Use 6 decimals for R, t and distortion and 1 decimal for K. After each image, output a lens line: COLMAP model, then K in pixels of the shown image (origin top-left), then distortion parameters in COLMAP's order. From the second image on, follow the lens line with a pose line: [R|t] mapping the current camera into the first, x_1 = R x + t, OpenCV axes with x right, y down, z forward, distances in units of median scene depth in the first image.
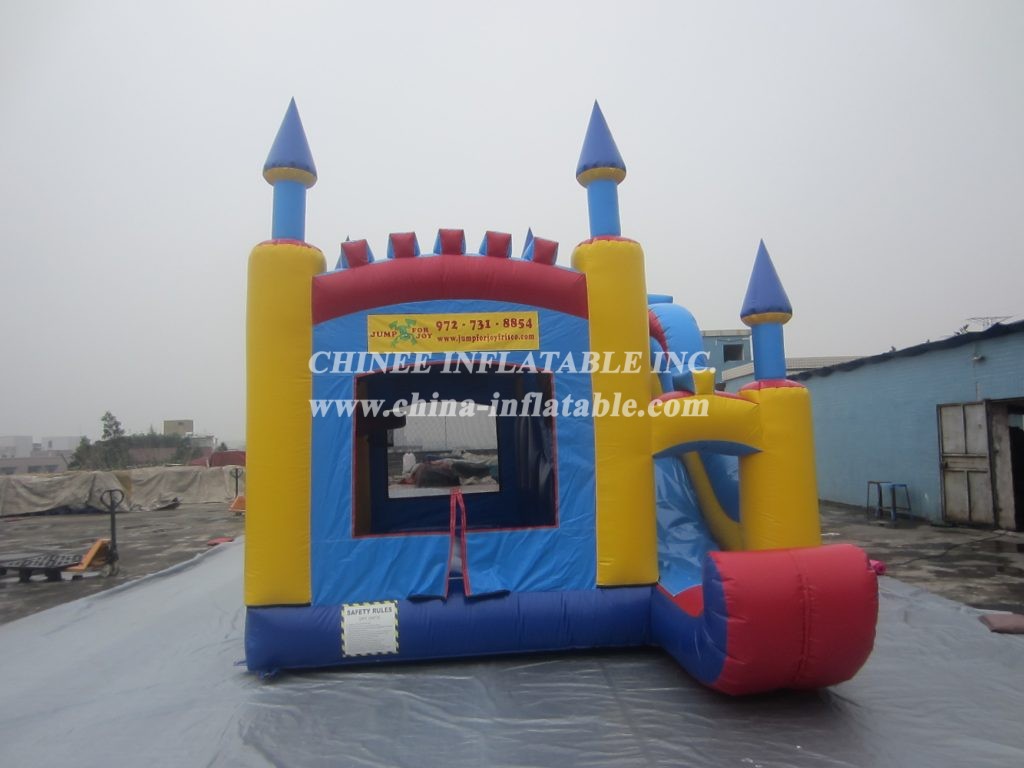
lens RADIAL K [[726.6, 0, 512.0], [0, 726.6, 384.0], [0, 0, 1]] dist [-0.022424, 0.000719]
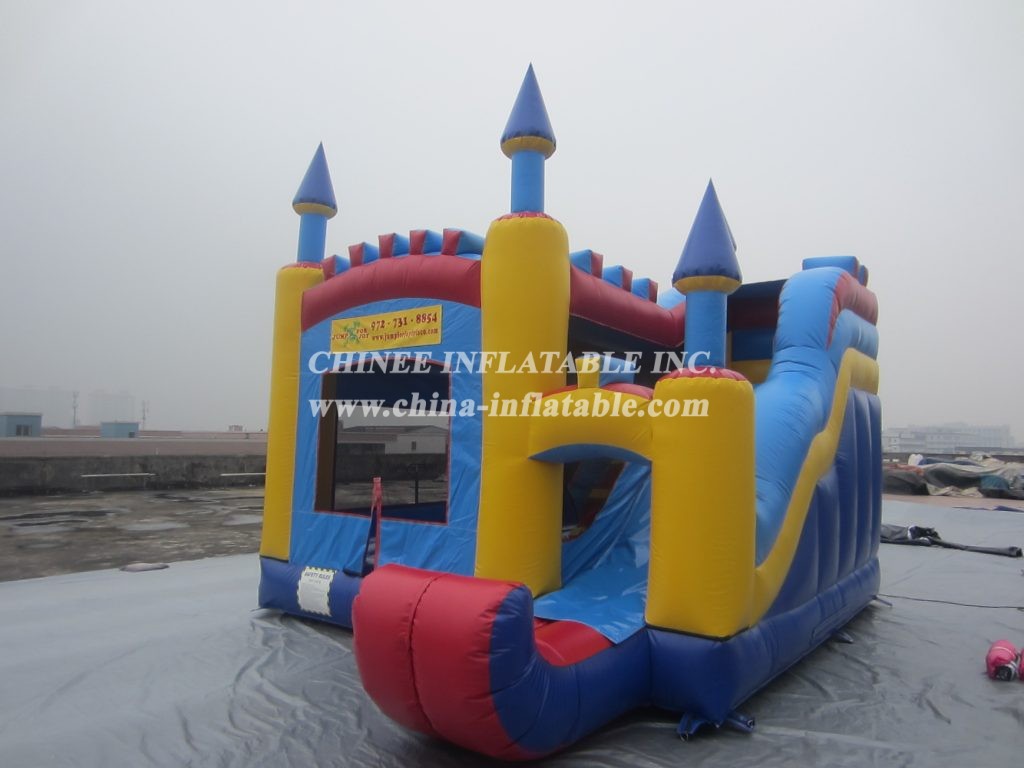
lens RADIAL K [[726.6, 0, 512.0], [0, 726.6, 384.0], [0, 0, 1]] dist [-0.022424, 0.000719]
pose [[0.729253, -0.008312, -0.684193, 0.787098], [0.014545, 0.999889, 0.003356, 0.005847], [0.684089, -0.012399, 0.729293, 0.348710]]
